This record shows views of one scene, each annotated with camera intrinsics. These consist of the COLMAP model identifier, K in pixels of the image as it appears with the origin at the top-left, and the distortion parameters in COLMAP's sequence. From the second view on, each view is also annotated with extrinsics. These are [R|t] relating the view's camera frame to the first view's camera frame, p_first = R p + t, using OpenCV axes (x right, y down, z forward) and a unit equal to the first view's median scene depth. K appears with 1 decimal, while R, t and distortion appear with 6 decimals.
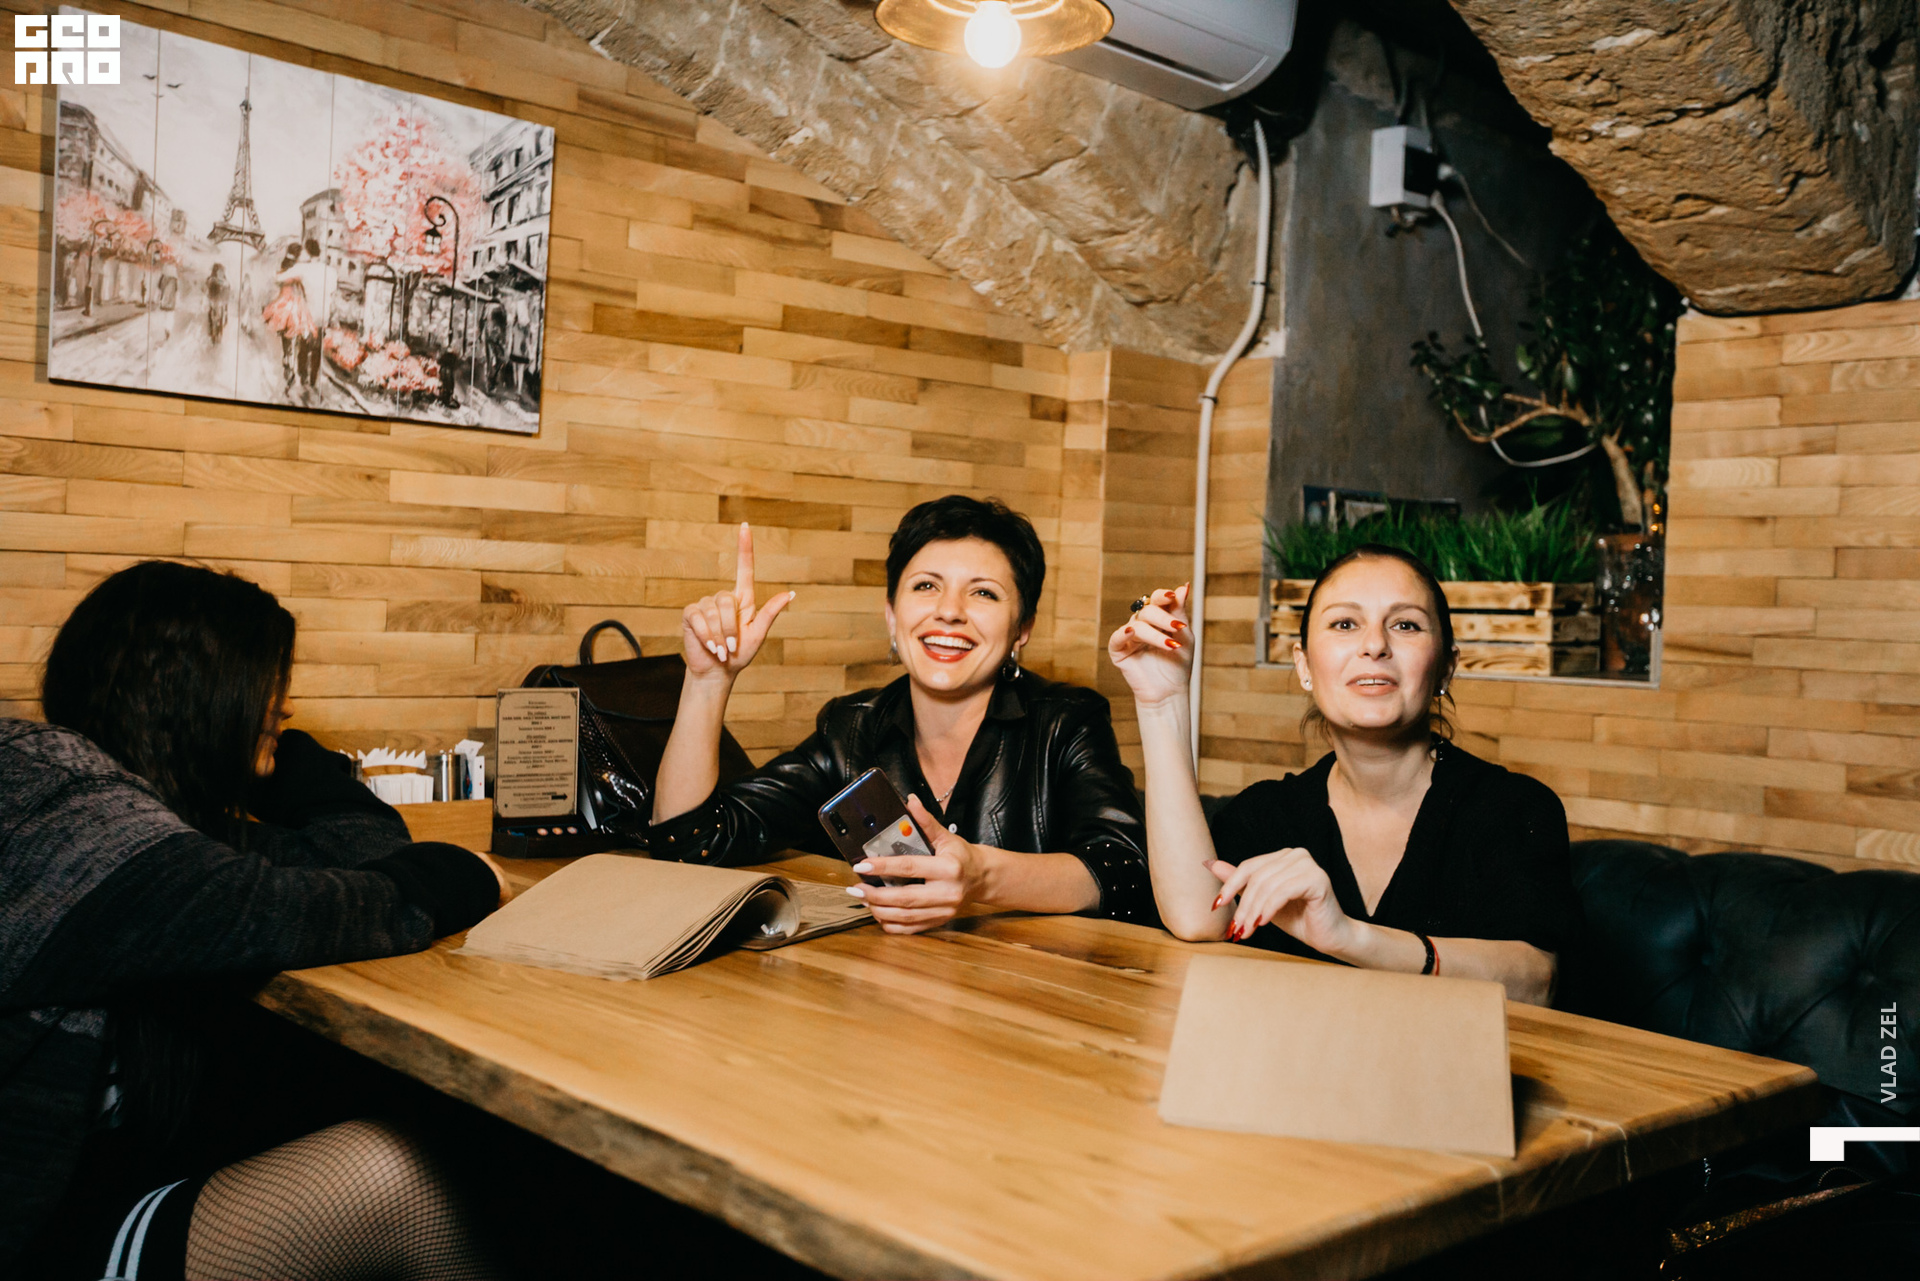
lens RADIAL K [[1798.0, 0, 961.4], [0, 1798.0, 628.1], [0, 0, 1]] dist [-0.022541, 0.000000]
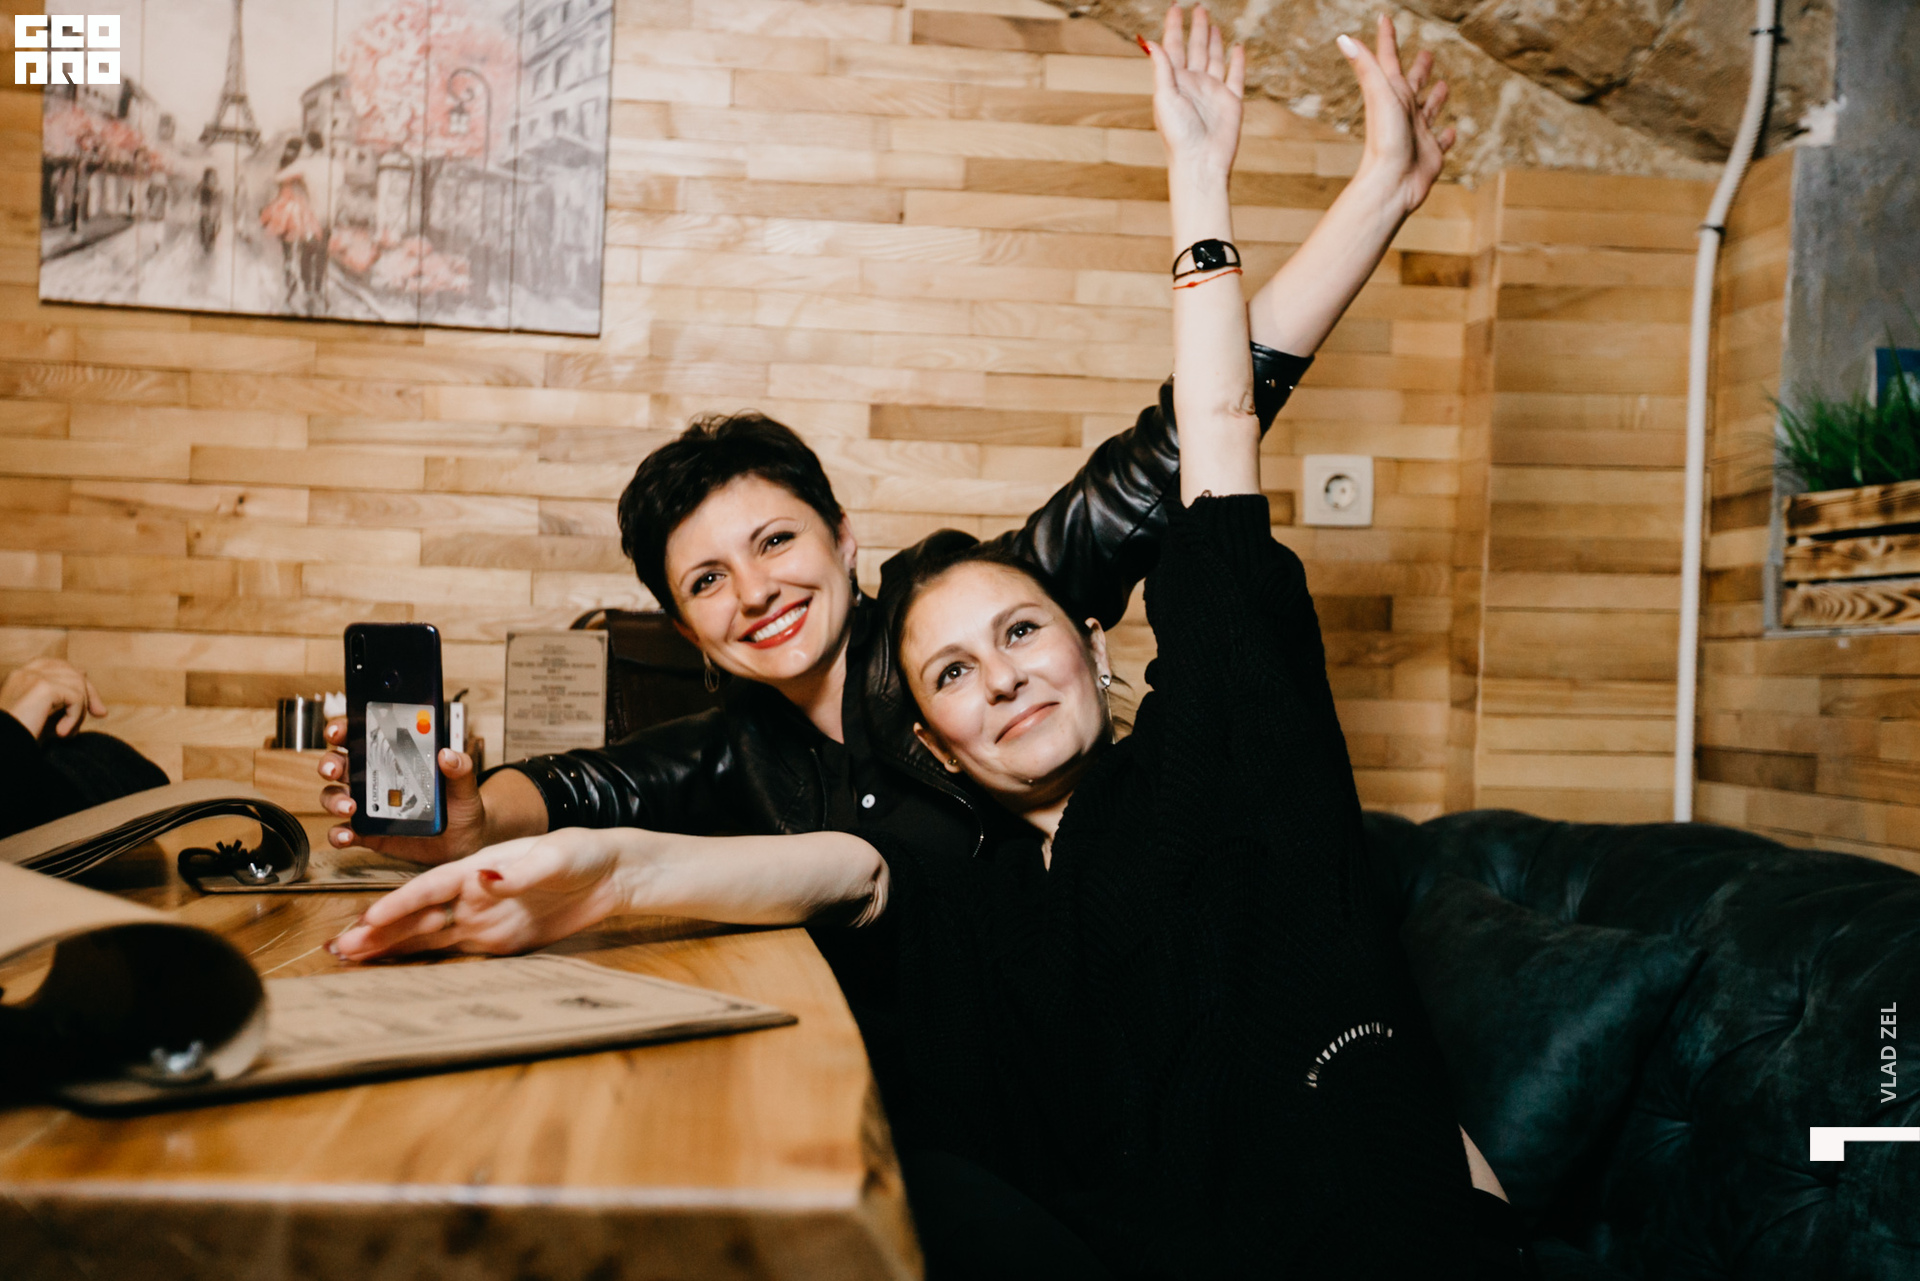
lens RADIAL K [[1946.2, 0, 954.8], [0, 1946.2, 658.3], [0, 0, 1]] dist [0.002478, 0.000000]
pose [[0.809455, -0.008753, -0.587117, 0.458130], [-0.012281, 0.999418, -0.031830, 0.074730], [0.587053, 0.032975, 0.808876, 0.379635]]
